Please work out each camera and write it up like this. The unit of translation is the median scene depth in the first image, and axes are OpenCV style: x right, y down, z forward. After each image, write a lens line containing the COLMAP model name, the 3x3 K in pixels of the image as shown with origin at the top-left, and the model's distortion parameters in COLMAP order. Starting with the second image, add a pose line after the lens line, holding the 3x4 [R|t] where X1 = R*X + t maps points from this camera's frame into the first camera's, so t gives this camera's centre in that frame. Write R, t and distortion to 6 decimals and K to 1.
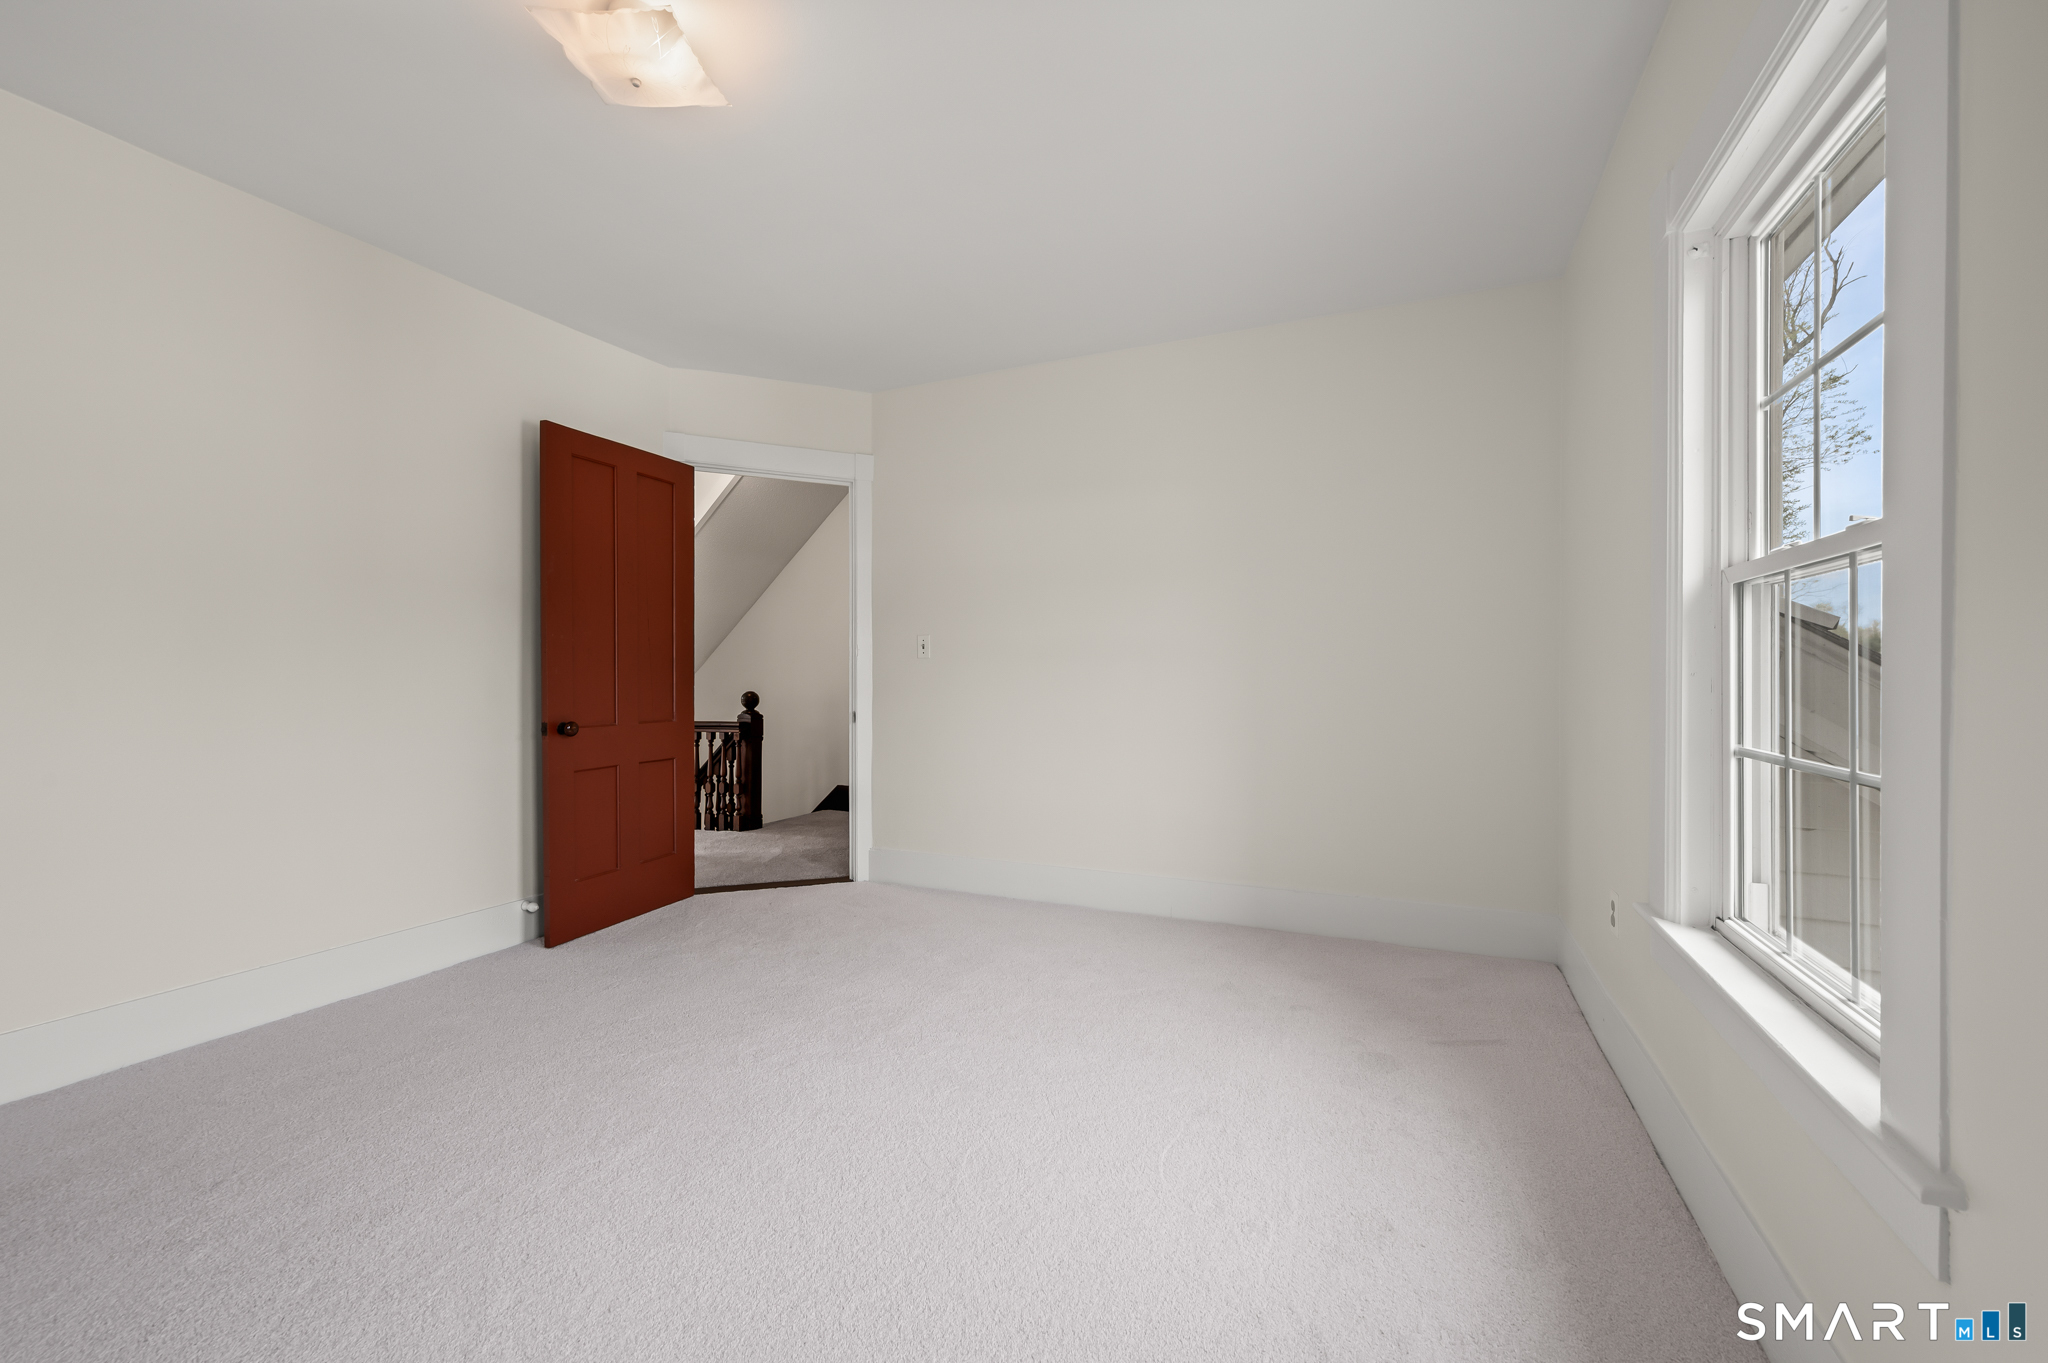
lens RADIAL K [[827.6, 0, 1026.0], [0, 827.6, 685.5], [0, 0, 1]] dist [-0.001598, 0.000570]
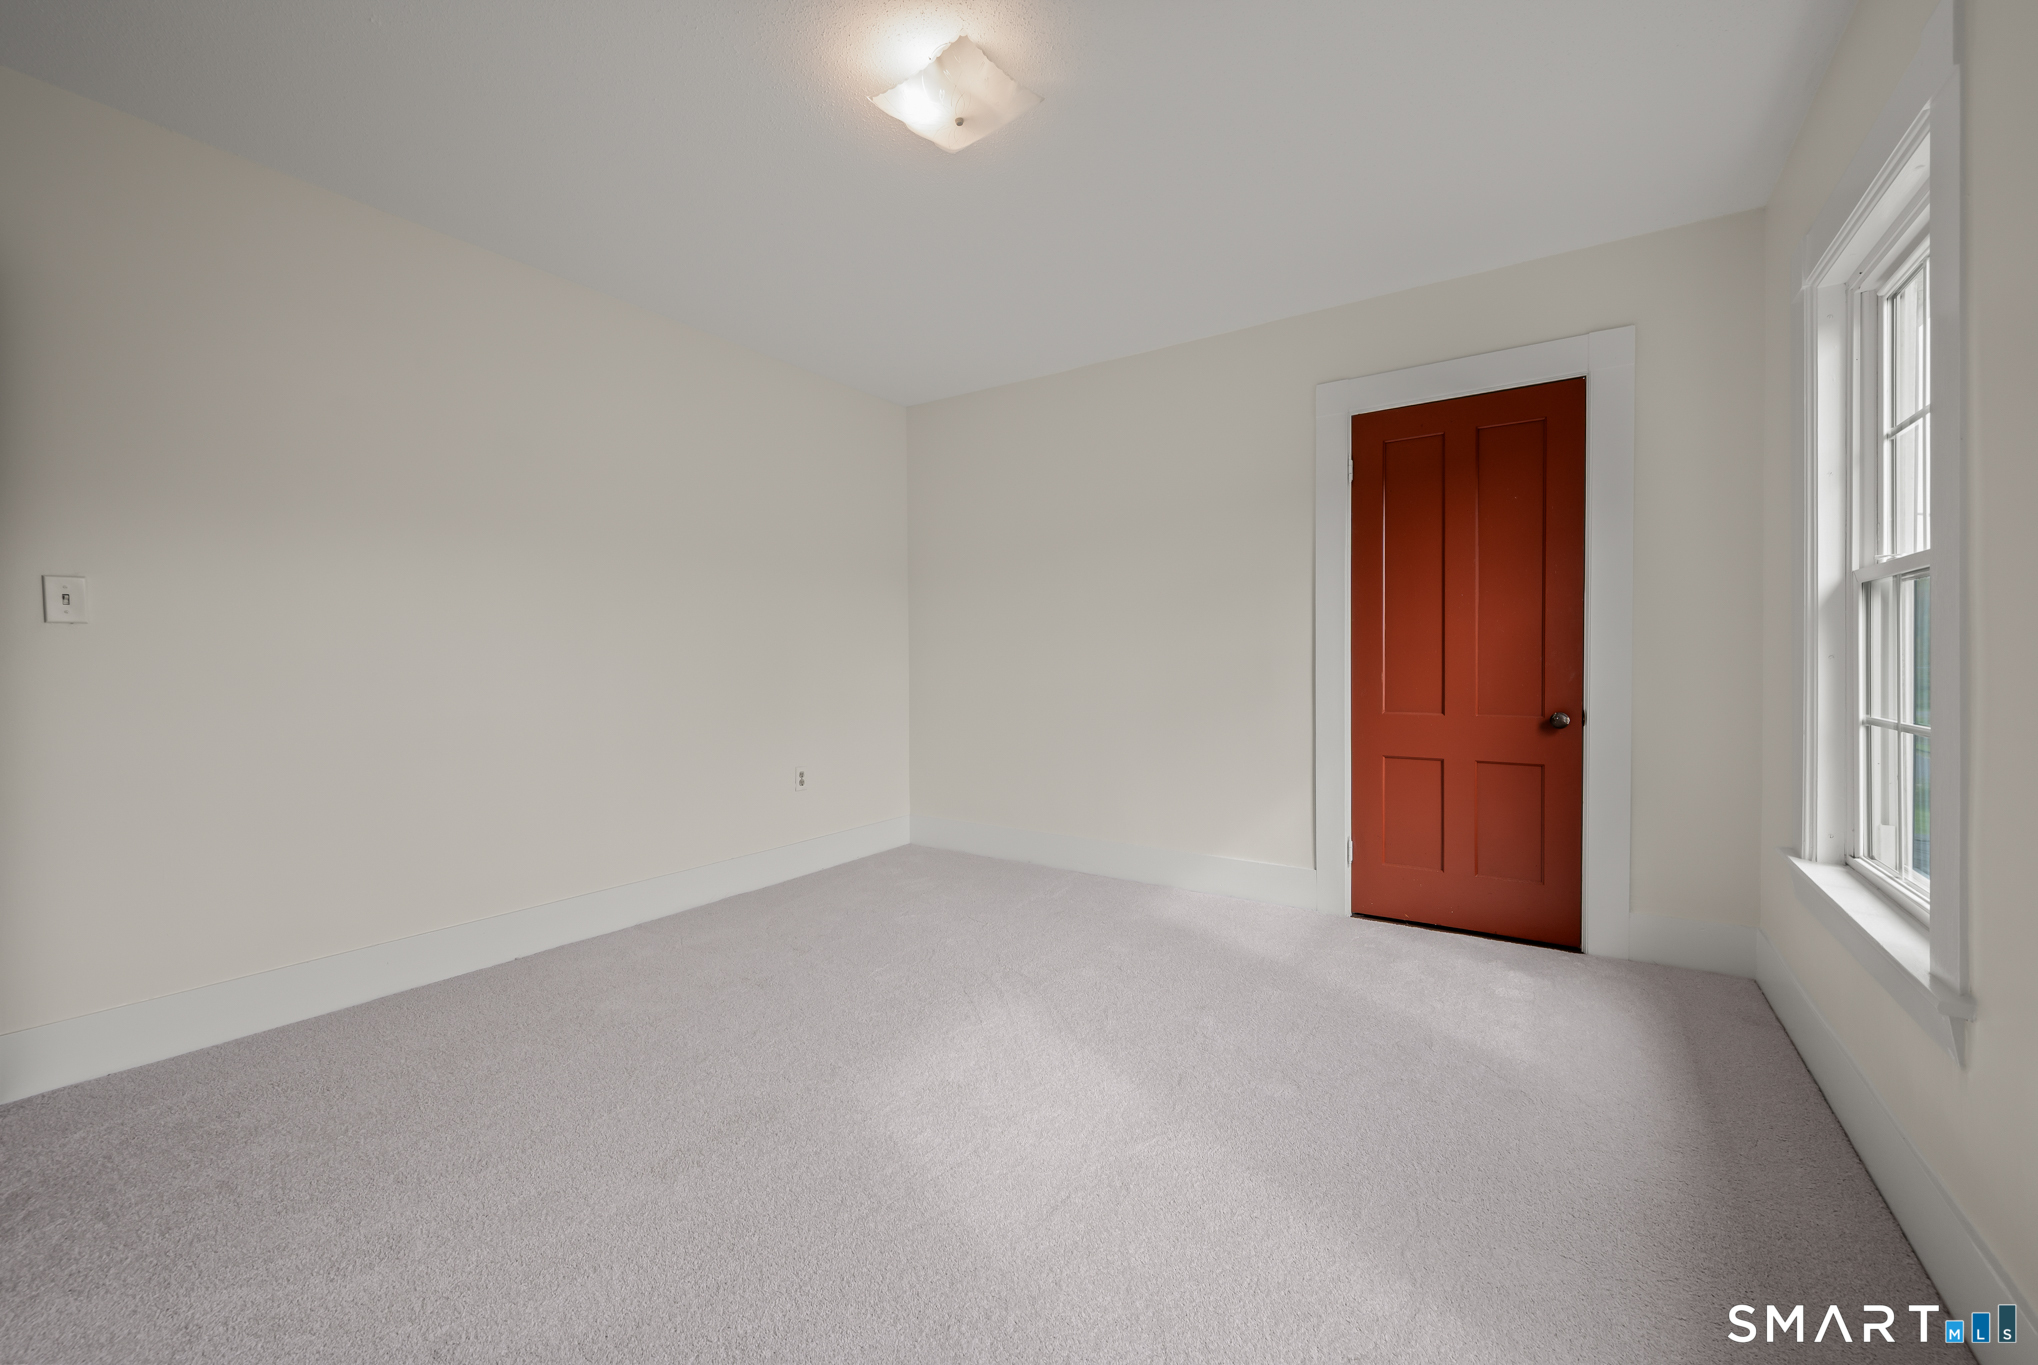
lens RADIAL K [[789.7, 0, 1006.4], [0, 789.7, 645.1], [0, 0, 1]] dist [-0.009256, -0.000201]
pose [[0.981881, 0.002780, -0.189478, -0.169793], [-0.007144, 0.999725, -0.022353, 0.003082], [0.189364, 0.023302, 0.981631, -0.377006]]
